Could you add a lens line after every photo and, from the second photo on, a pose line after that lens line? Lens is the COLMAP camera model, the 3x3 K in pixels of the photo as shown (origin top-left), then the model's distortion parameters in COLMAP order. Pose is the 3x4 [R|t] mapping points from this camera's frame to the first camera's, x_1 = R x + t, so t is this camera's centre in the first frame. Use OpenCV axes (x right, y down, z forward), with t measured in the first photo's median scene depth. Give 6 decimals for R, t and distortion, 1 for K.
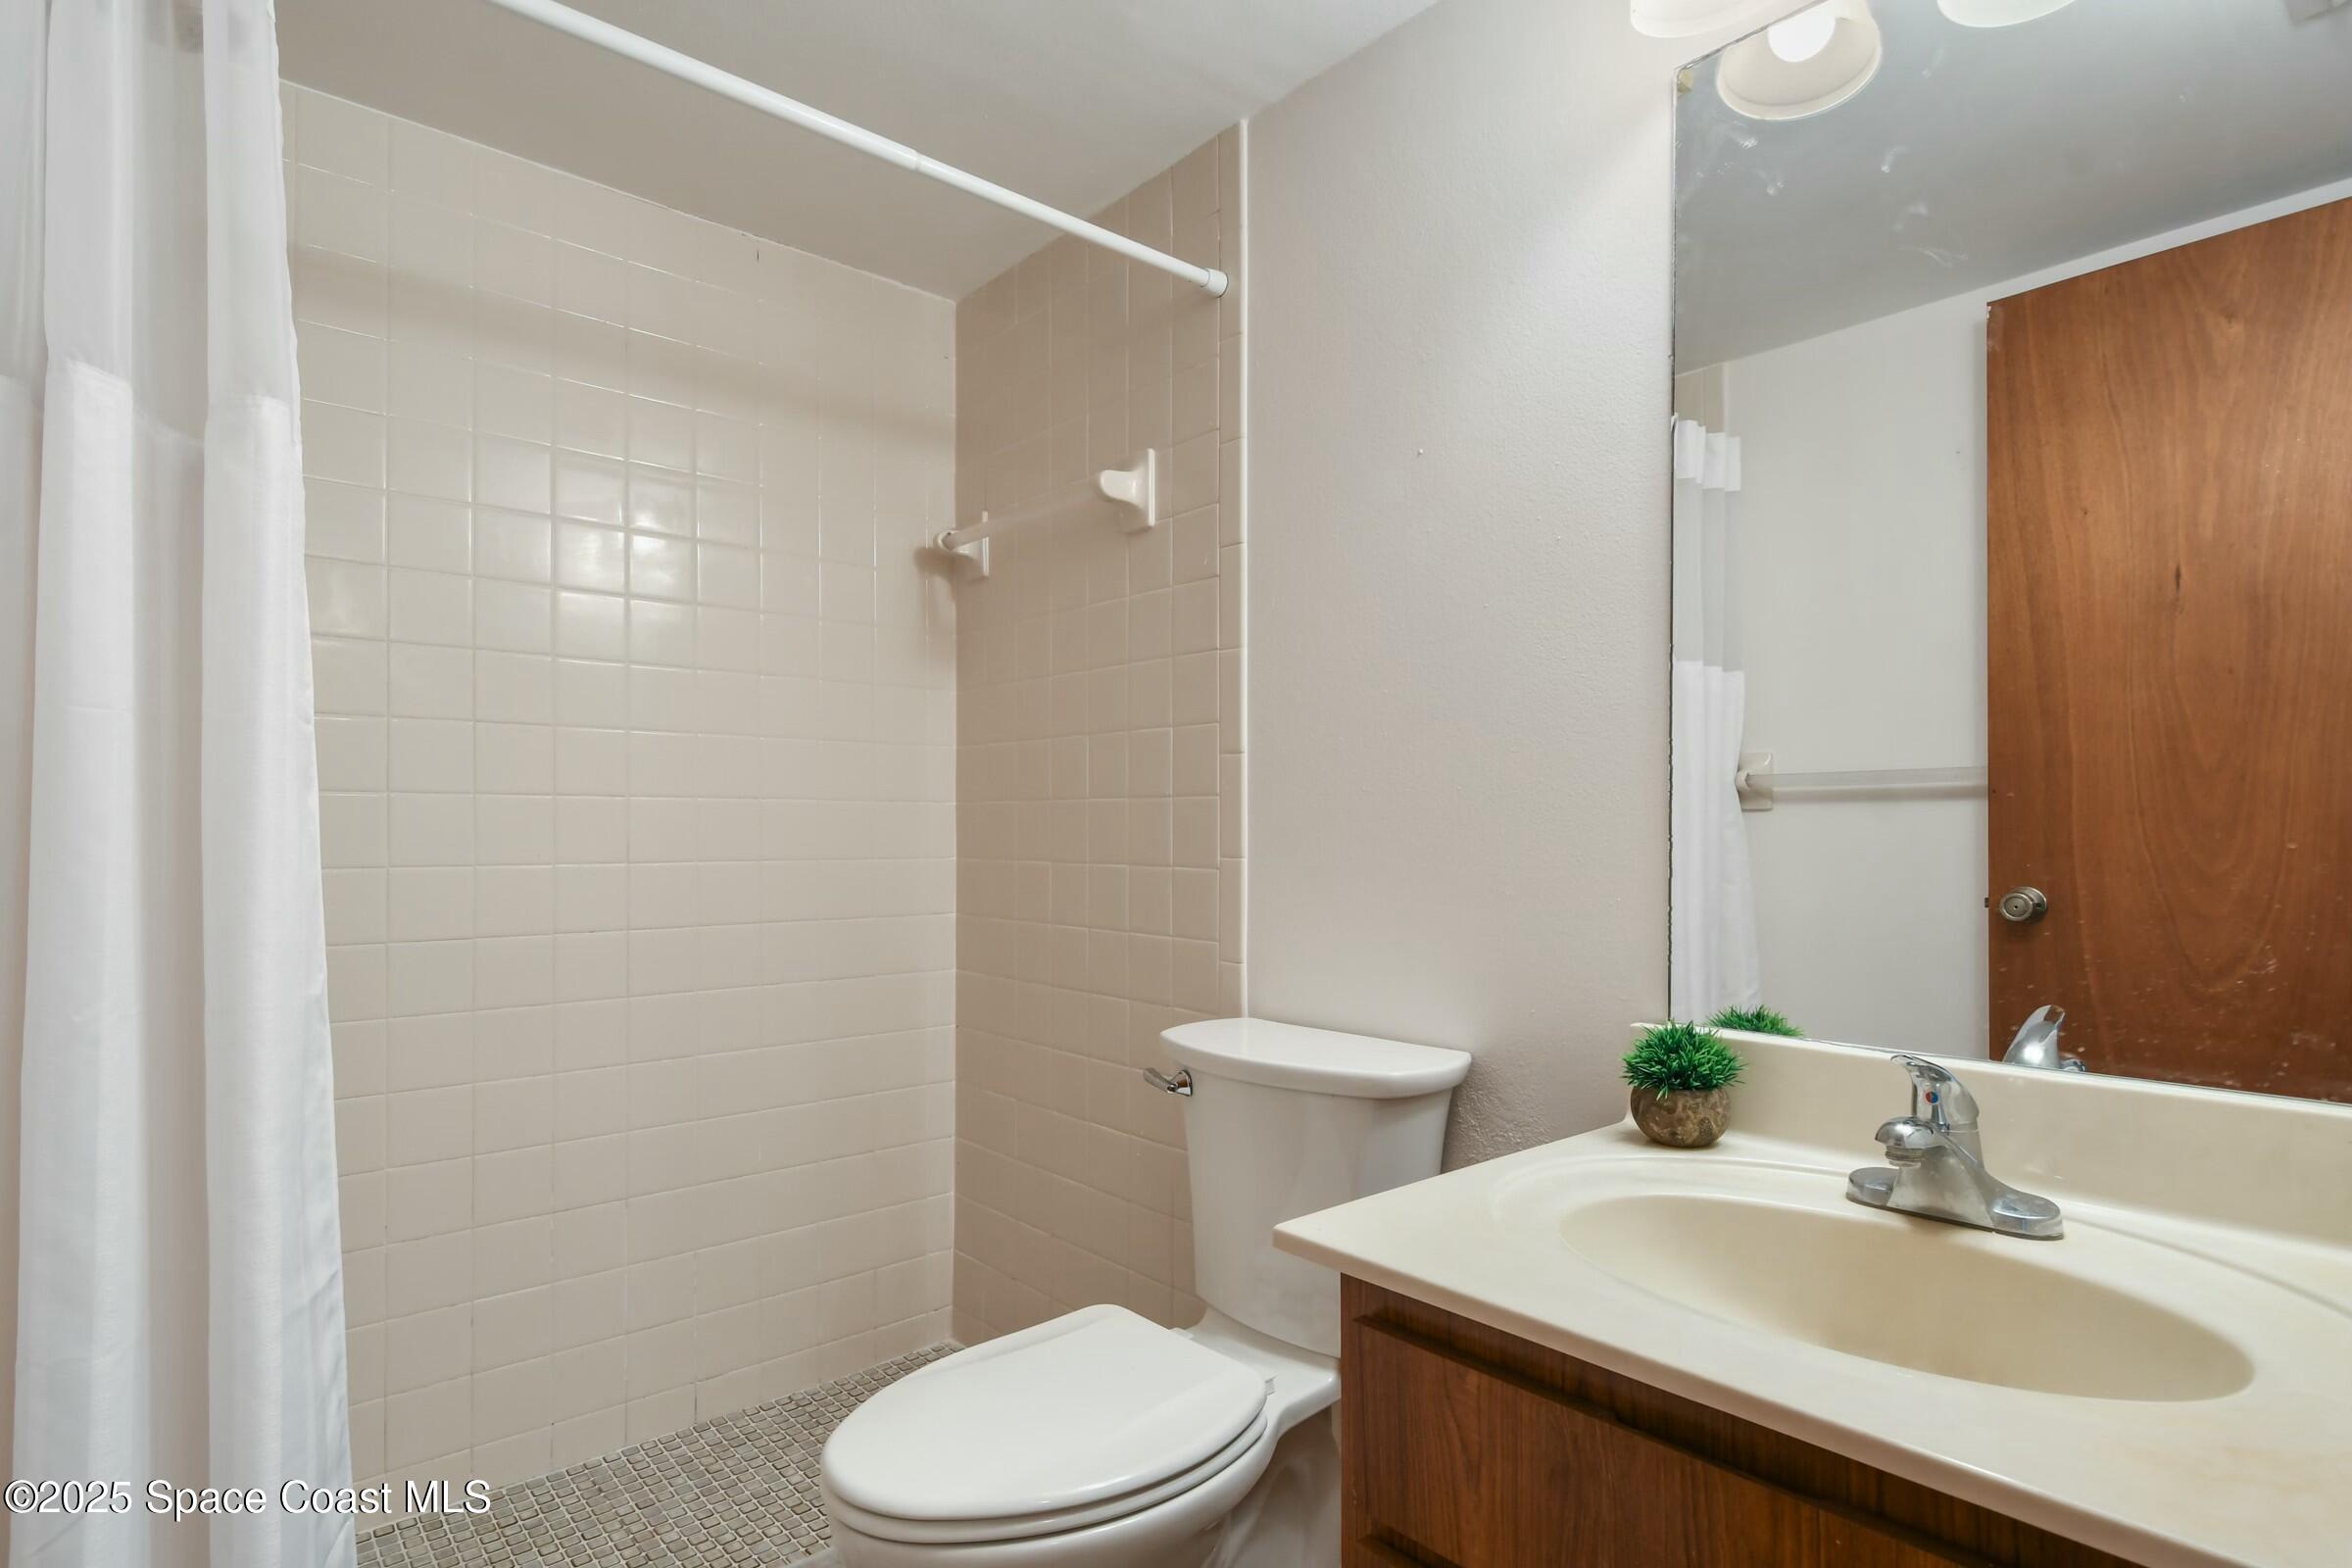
lens RADIAL K [[1191.5, 0, 1178.9], [0, 1191.5, 799.0], [0, 0, 1]] dist [0.004438, 0.000534]
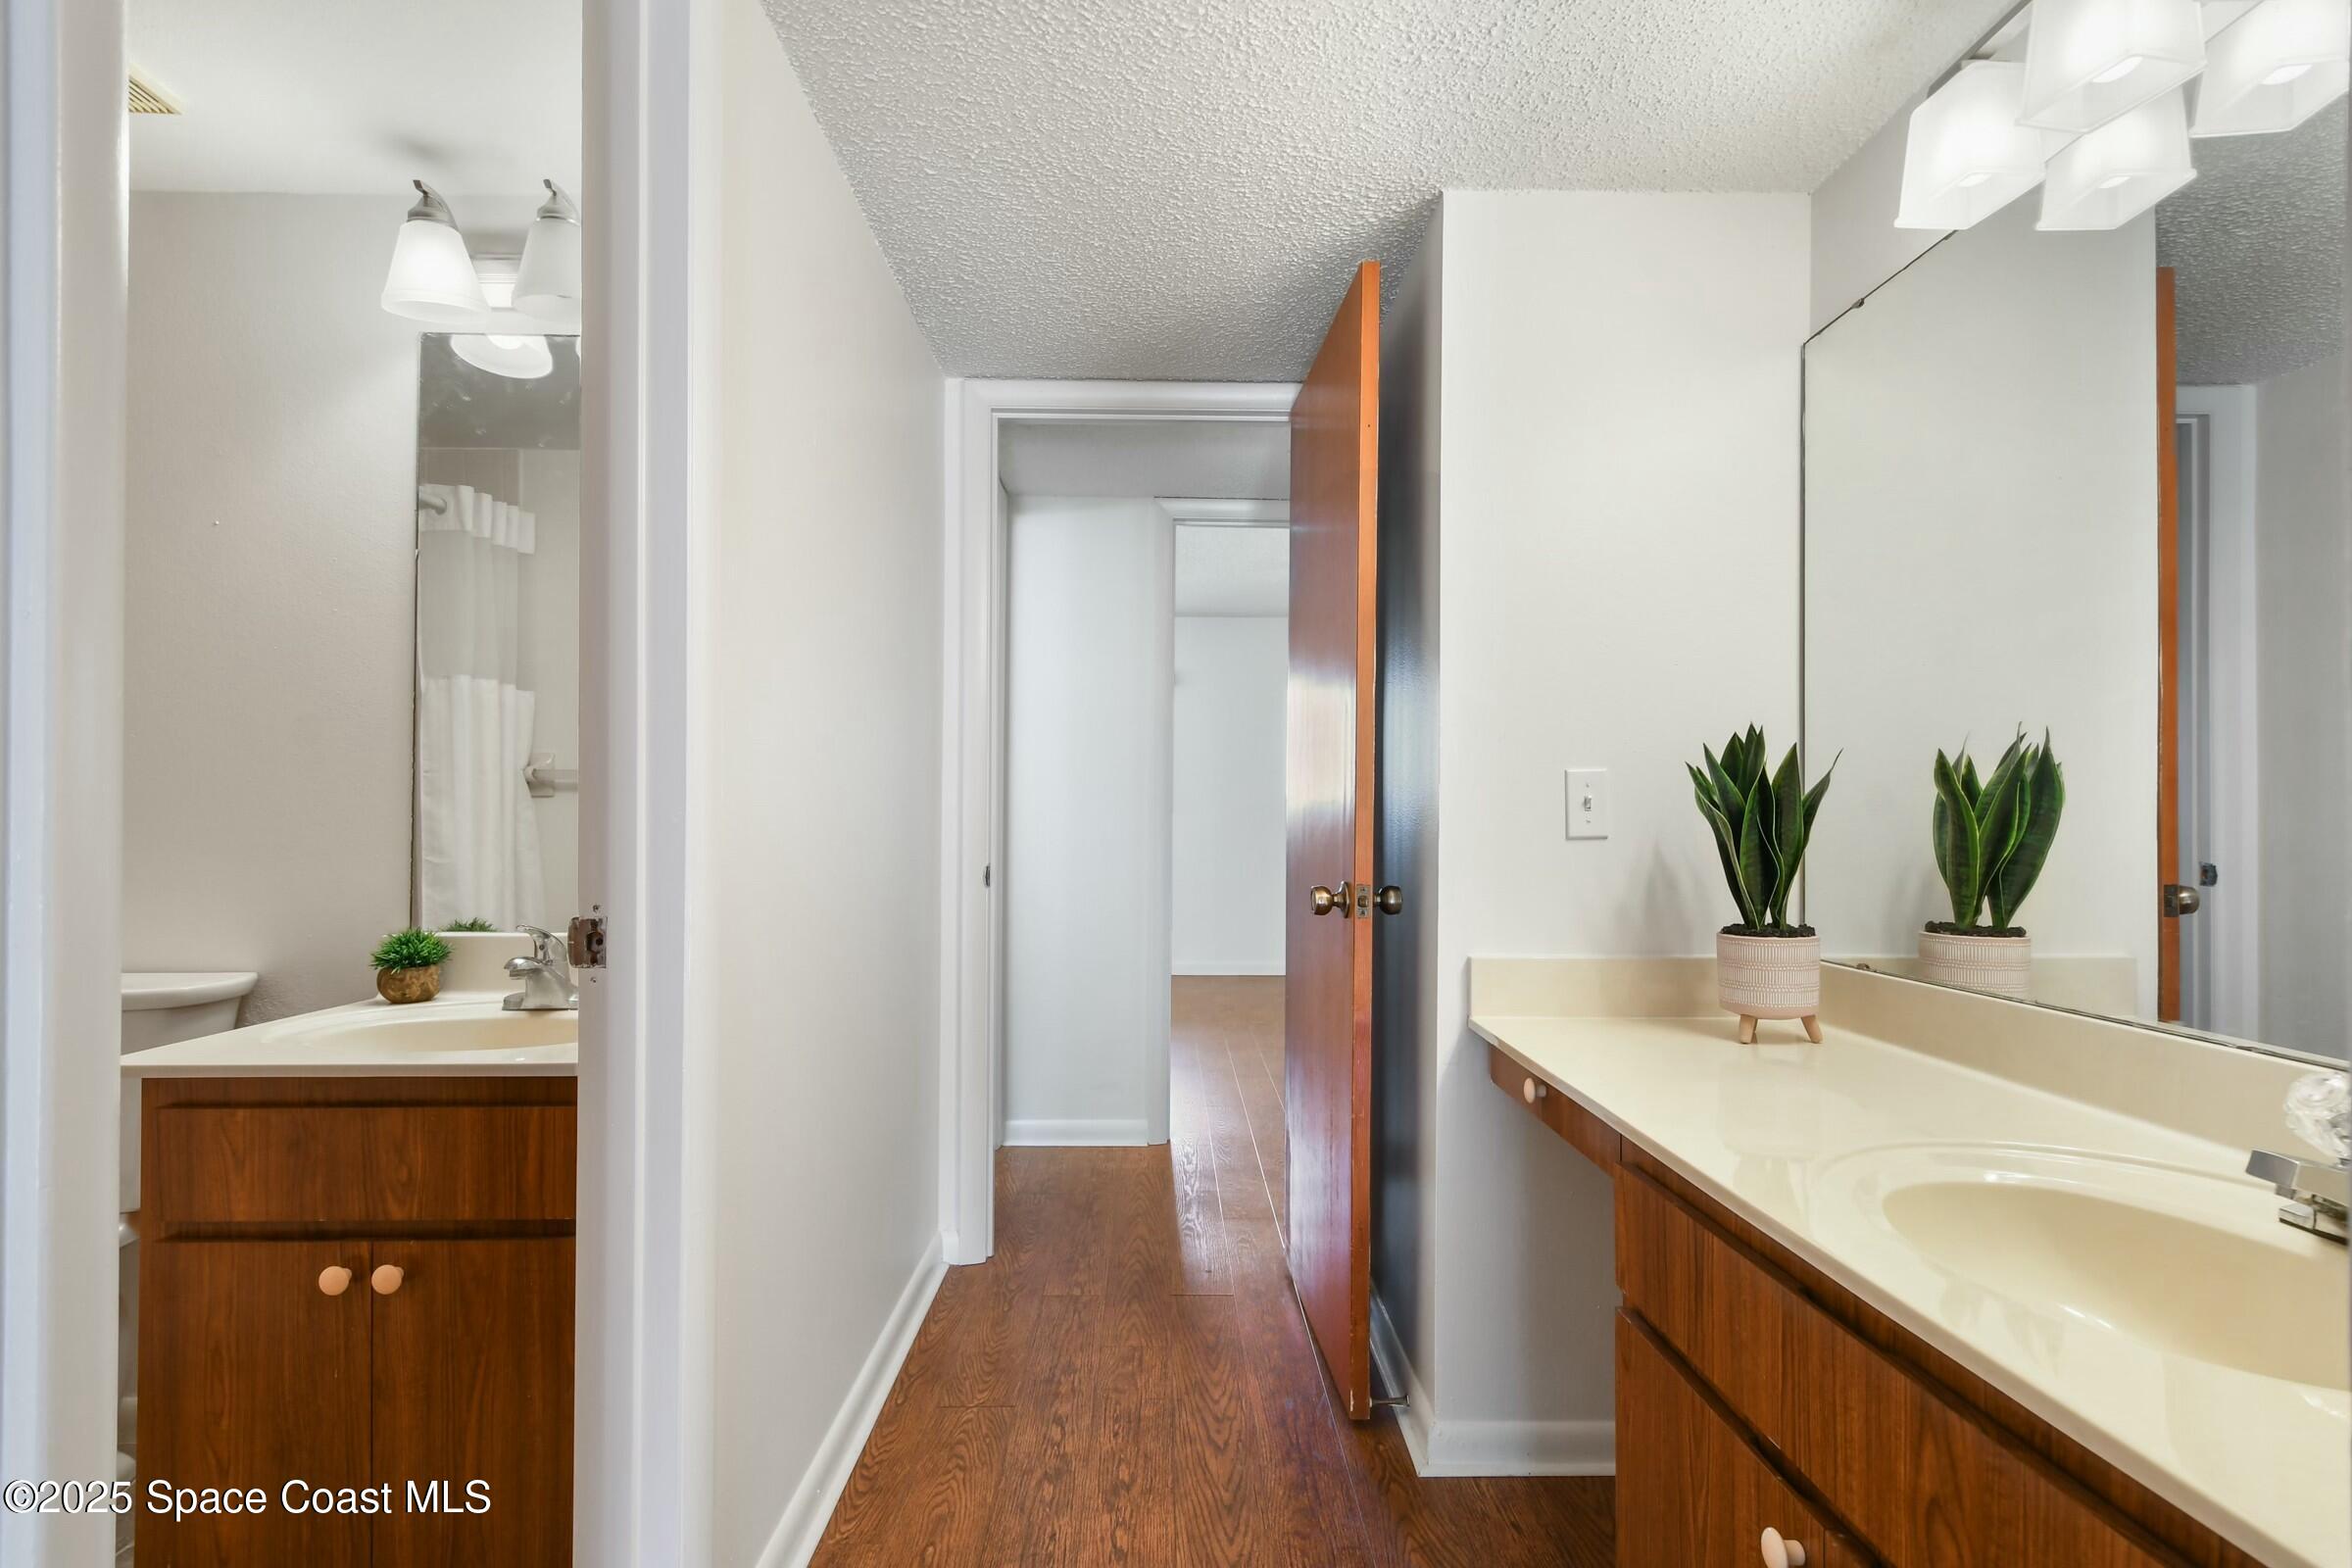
lens RADIAL K [[1191.5, 0, 1180.6], [0, 1191.5, 794.7], [0, 0, 1]] dist [0.004438, 0.000534]
pose [[0.644758, 0.005249, 0.764369, -0.156917], [-0.013134, 0.999905, 0.004212, -0.016535], [-0.764274, -0.012755, 0.644766, -0.883713]]
